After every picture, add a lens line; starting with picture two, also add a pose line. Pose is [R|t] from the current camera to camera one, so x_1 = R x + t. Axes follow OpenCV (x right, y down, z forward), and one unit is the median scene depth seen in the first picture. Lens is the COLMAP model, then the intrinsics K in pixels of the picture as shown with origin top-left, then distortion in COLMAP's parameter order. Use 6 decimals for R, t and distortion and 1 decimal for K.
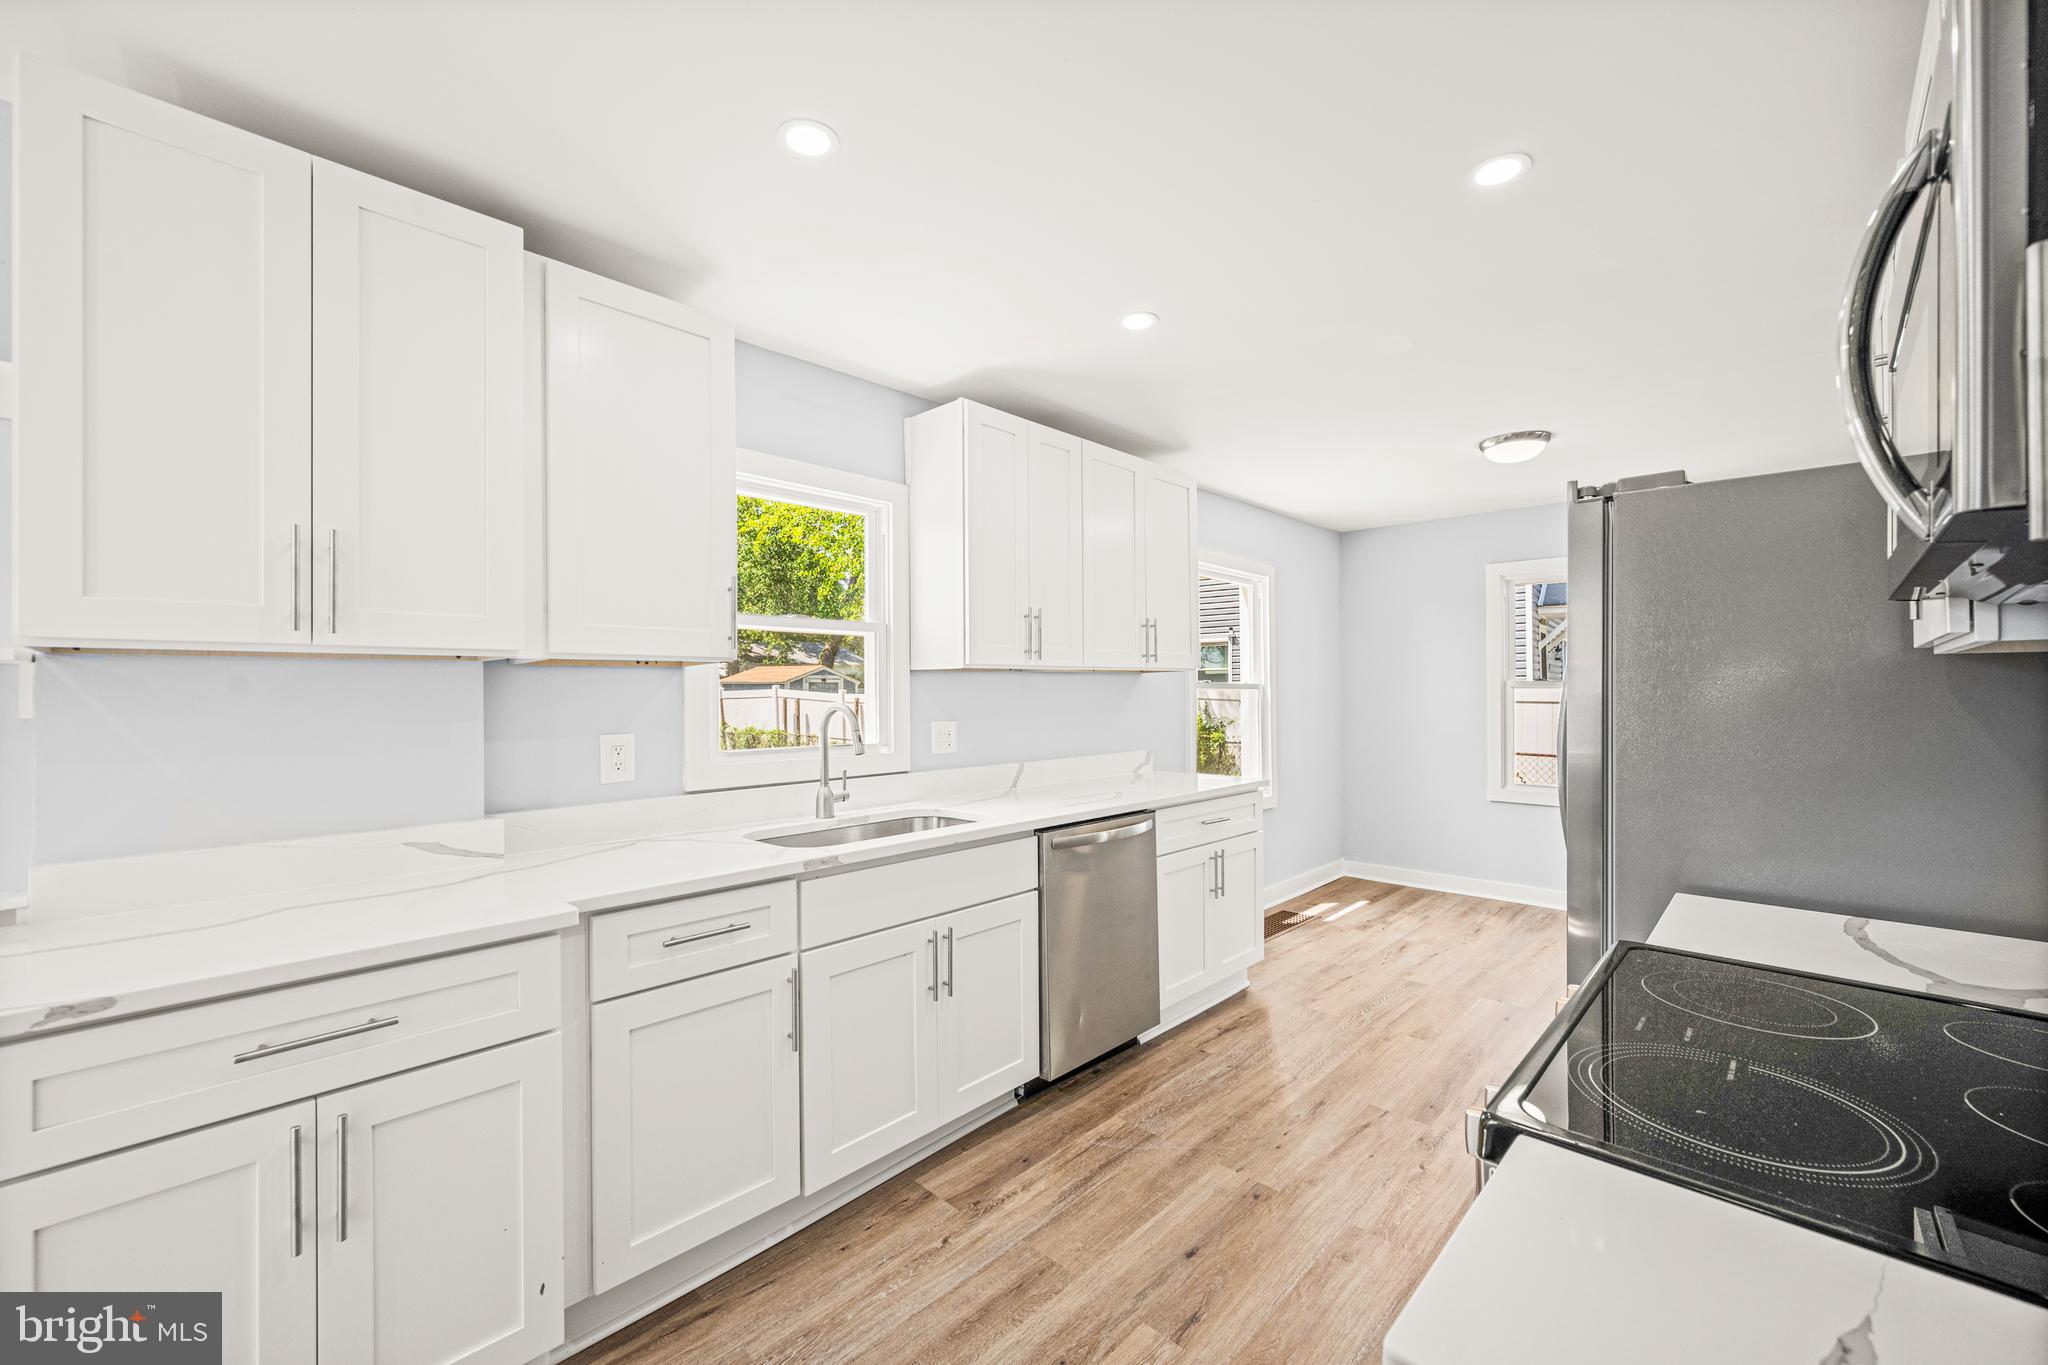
lens RADIAL K [[817.7, 0, 1022.9], [0, 817.7, 688.7], [0, 0, 1]] dist [0.000455, 0.000081]
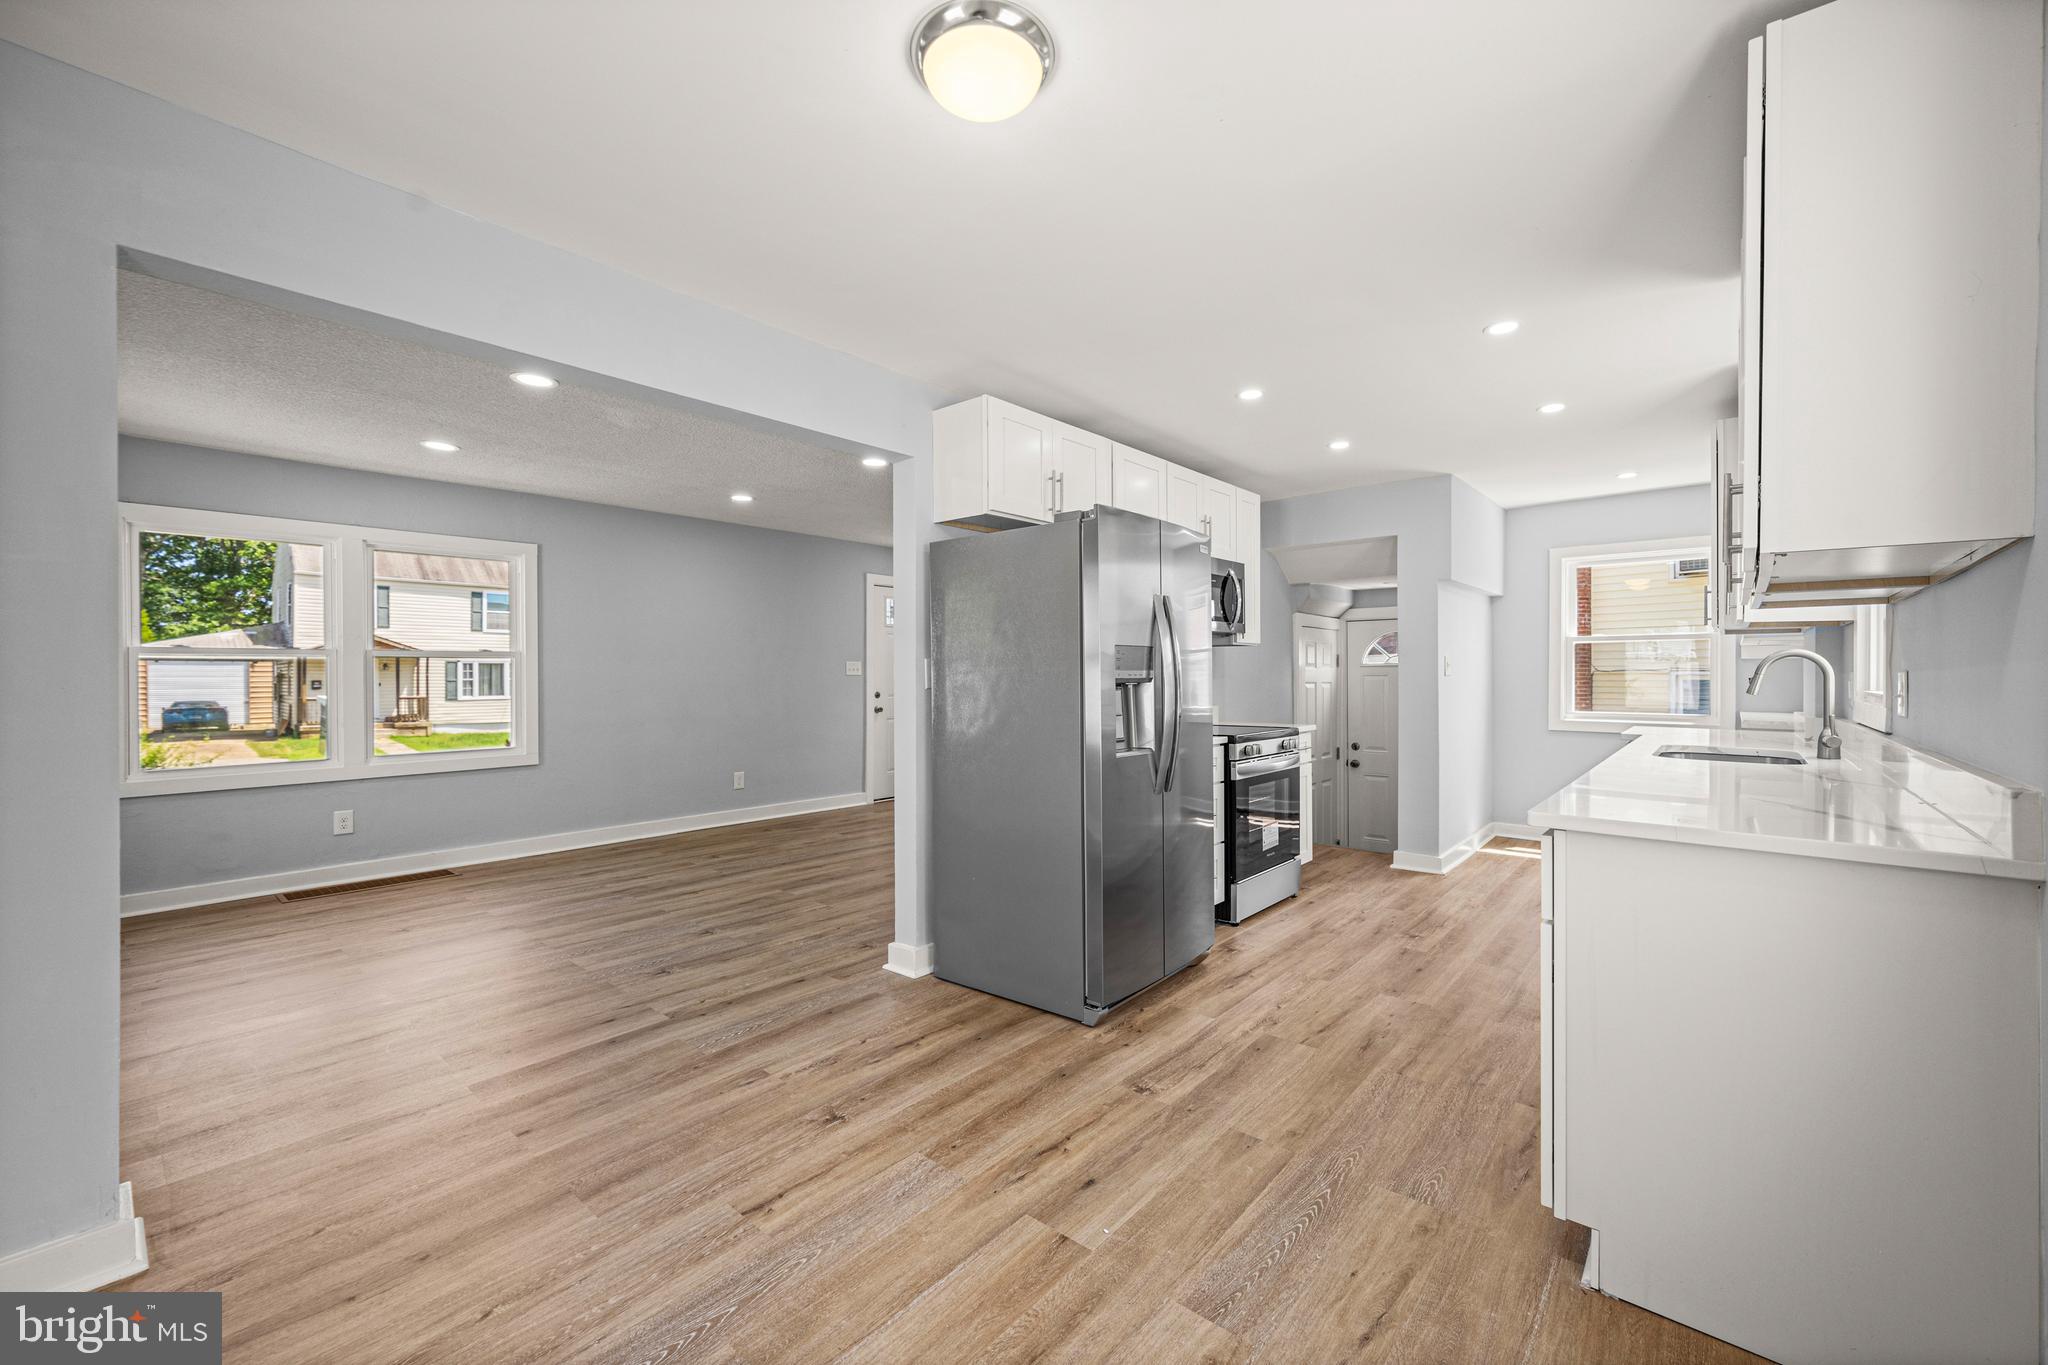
lens RADIAL K [[824.3, 0, 1020.5], [0, 824.3, 670.8], [0, 0, 1]] dist [0.000404, 0.000042]
pose [[-0.998660, 0.005995, -0.051407, 0.823297], [0.006404, 0.999949, -0.007793, 0.046253], [0.051358, -0.008112, -0.998647, 1.961709]]
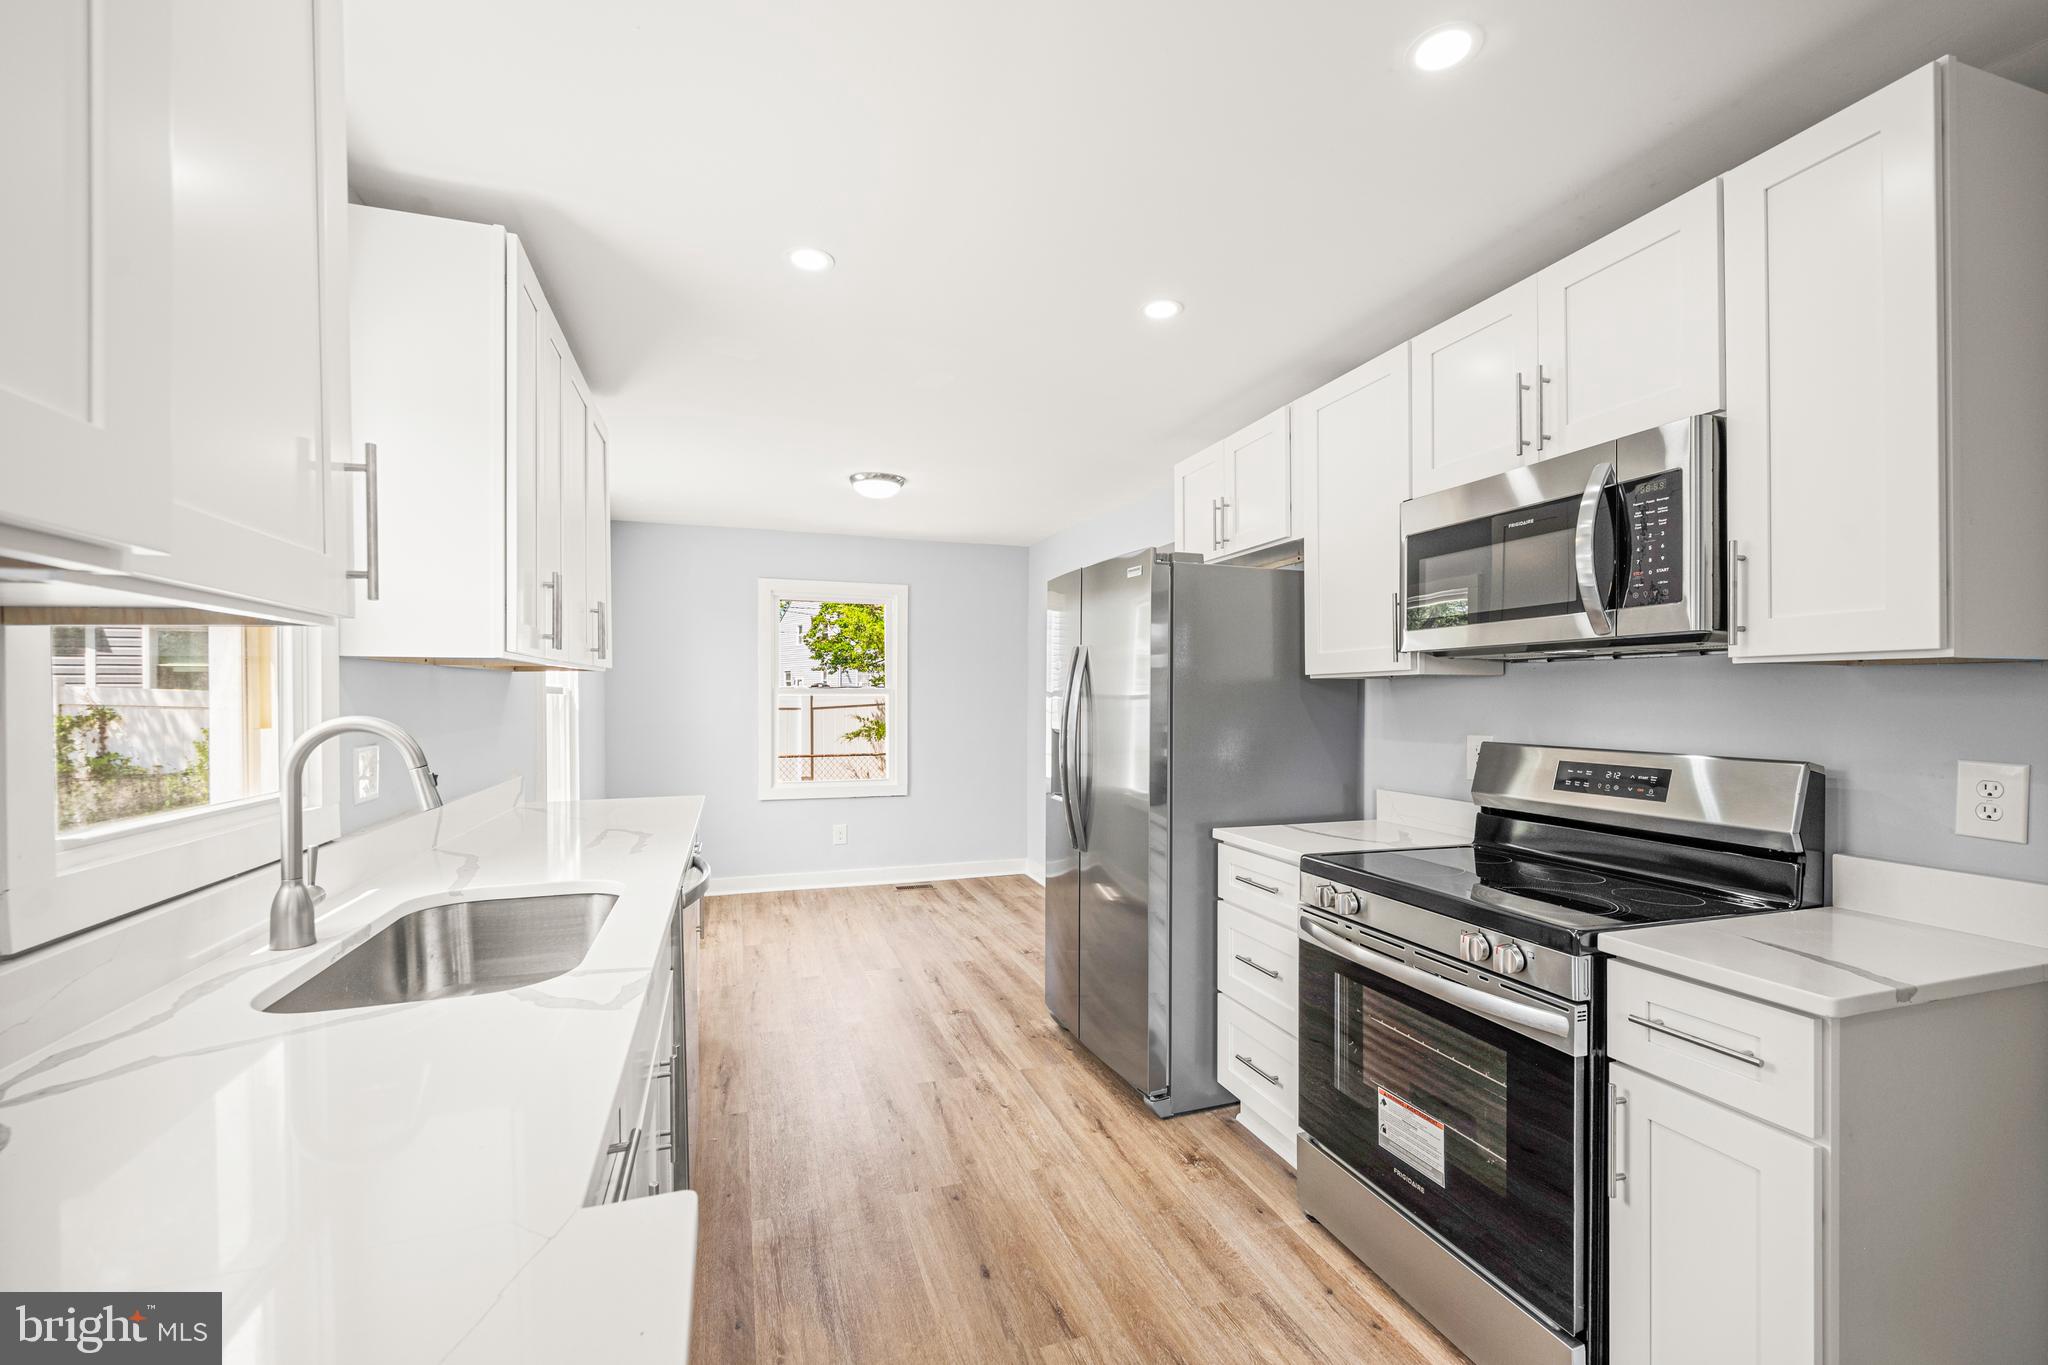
lens RADIAL K [[847.9, 0, 1023.3], [0, 847.9, 698.2], [0, 0, 1]] dist [0.000576, 0.000376]
pose [[0.461446, 0.003513, 0.887162, -0.487355], [-0.005600, 0.999984, -0.001047, 0.004897], [-0.887151, -0.004485, 0.461458, 0.360097]]
